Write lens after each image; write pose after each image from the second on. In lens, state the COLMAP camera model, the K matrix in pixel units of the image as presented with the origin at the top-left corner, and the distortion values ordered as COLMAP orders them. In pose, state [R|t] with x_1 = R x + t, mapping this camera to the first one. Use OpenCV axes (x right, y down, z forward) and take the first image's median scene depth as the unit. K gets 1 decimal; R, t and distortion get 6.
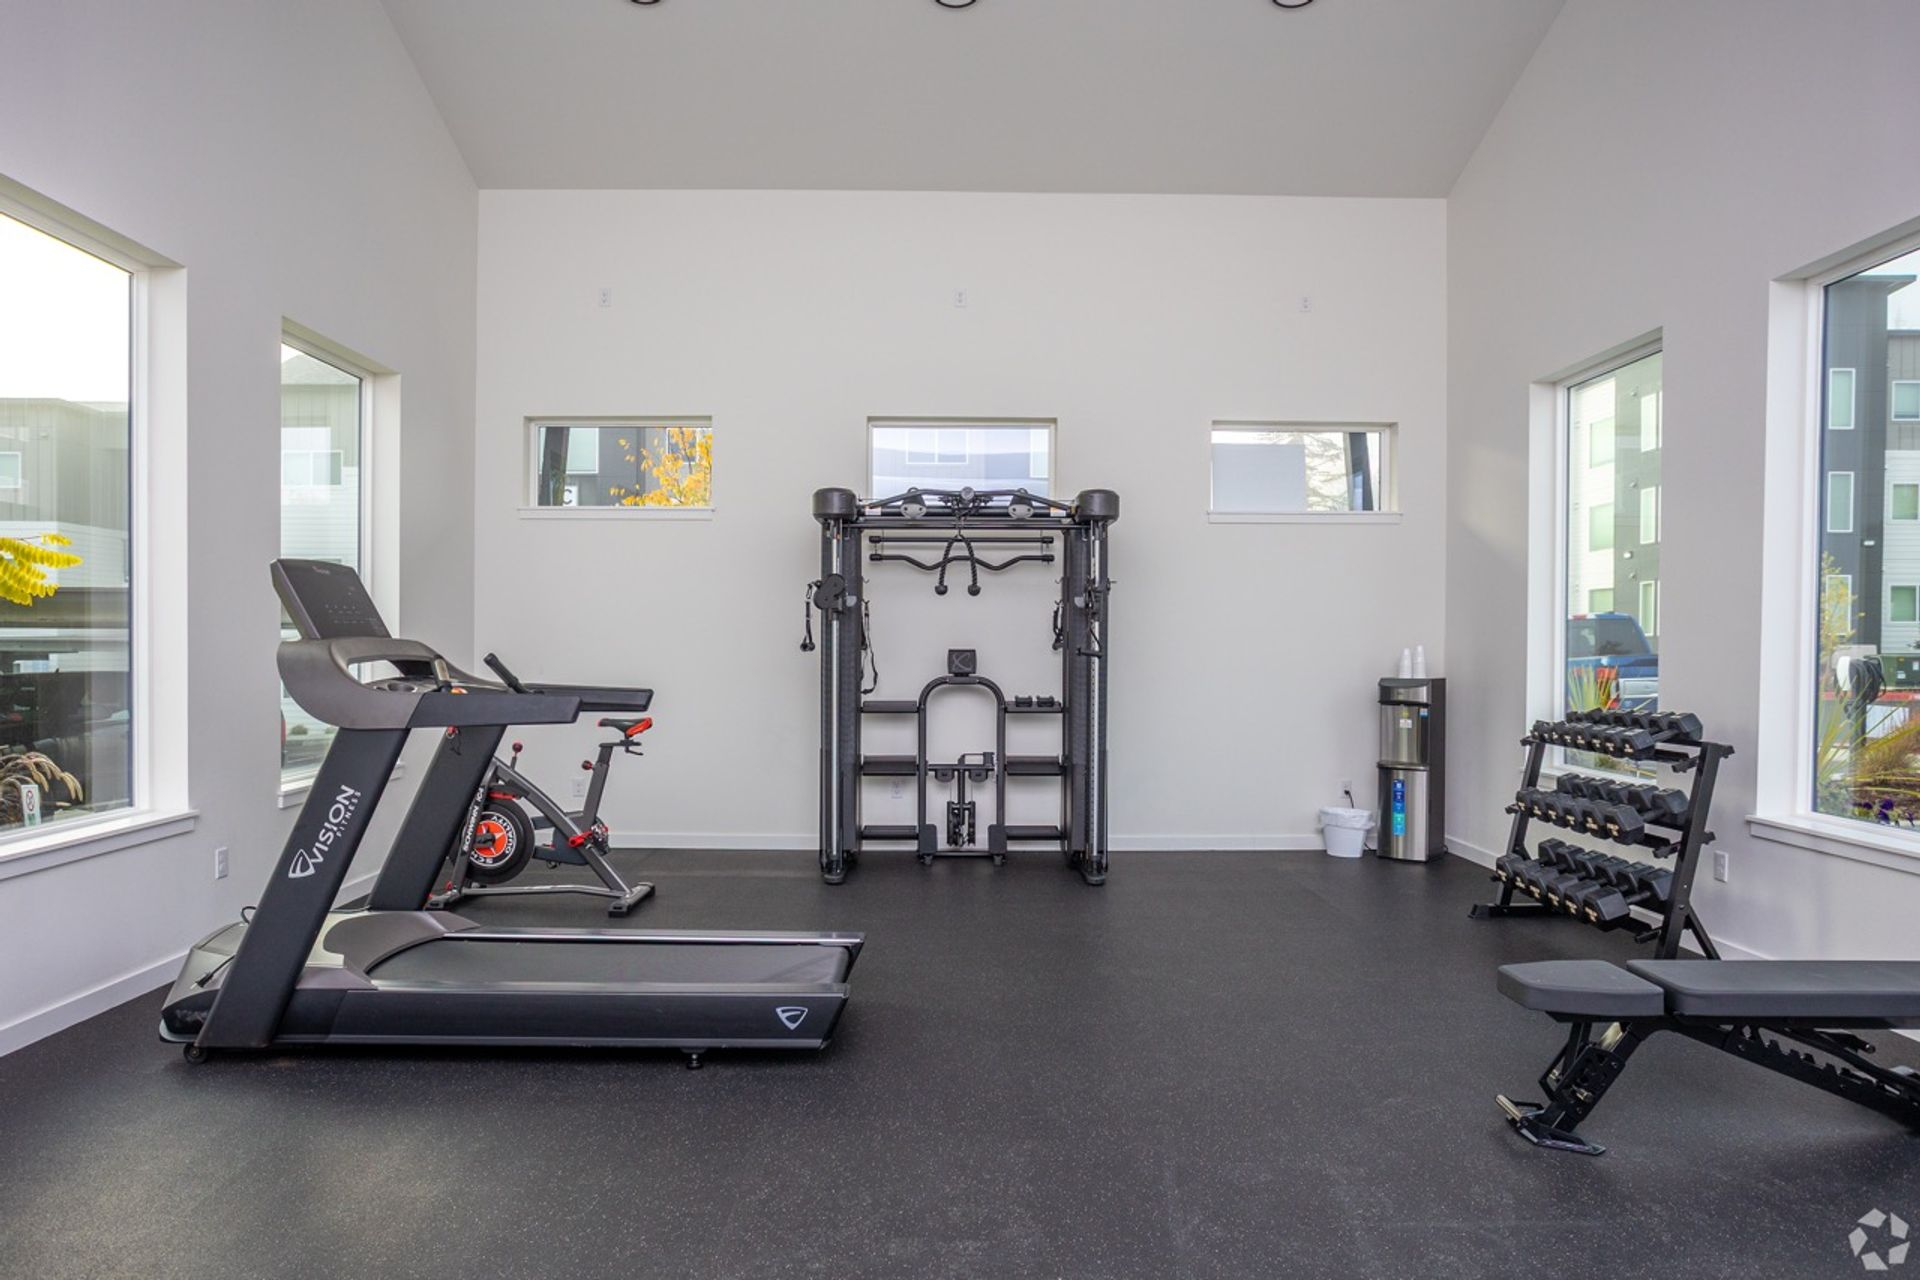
lens RADIAL K [[1159.7, 0, 960.0], [0, 1159.7, 640.0], [0, 0, 1]] dist [-0.086748, 0.065903]
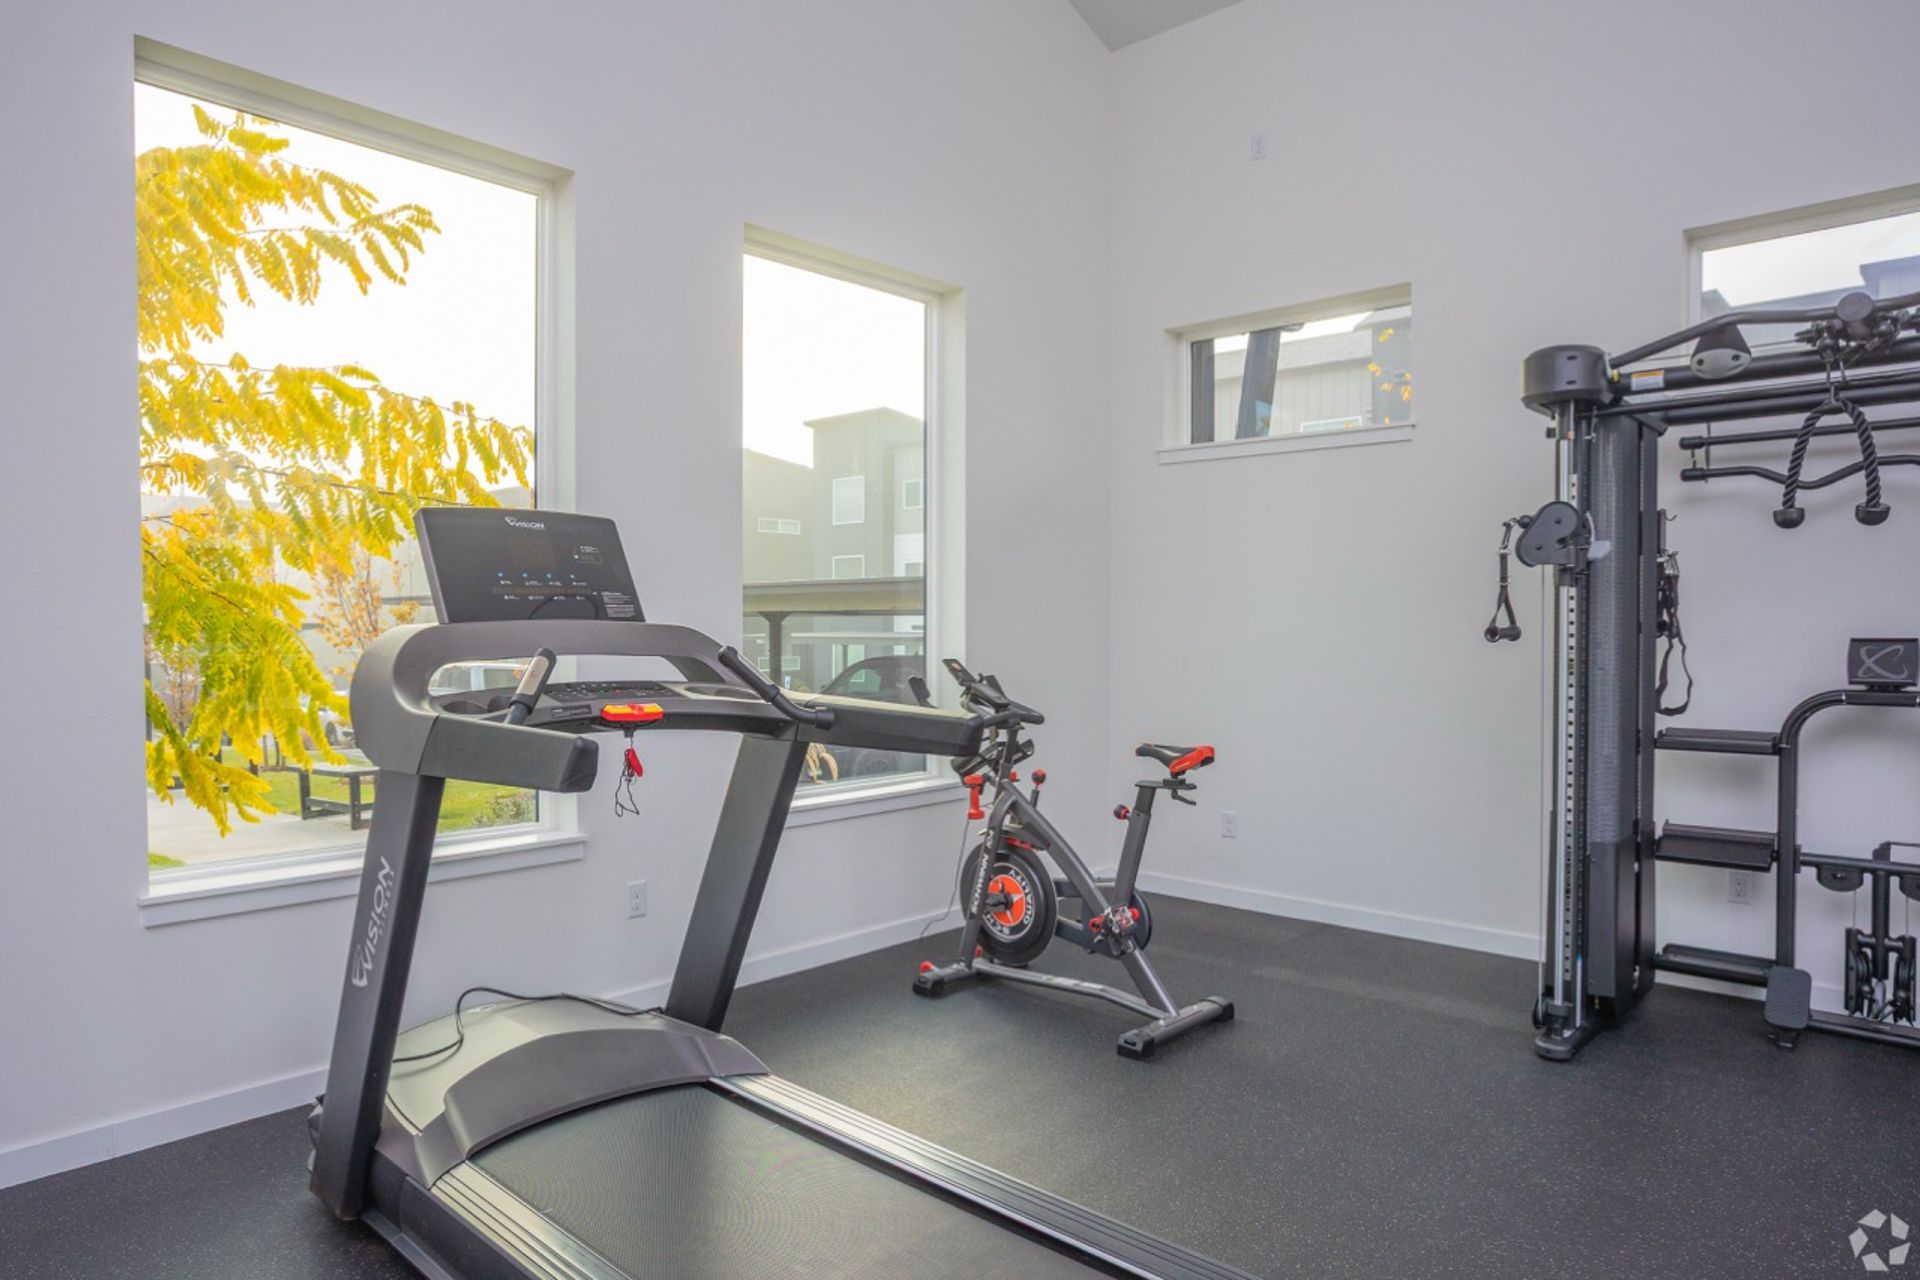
lens RADIAL K [[1159.7, 0, 960.0], [0, 1159.7, 640.0], [0, 0, 1]] dist [-0.086748, 0.065903]
pose [[0.711262, 0.004128, -0.702915, 0.070569], [0.006966, 0.999892, 0.012921, -0.000003], [0.702893, -0.014087, 0.711156, 0.411519]]
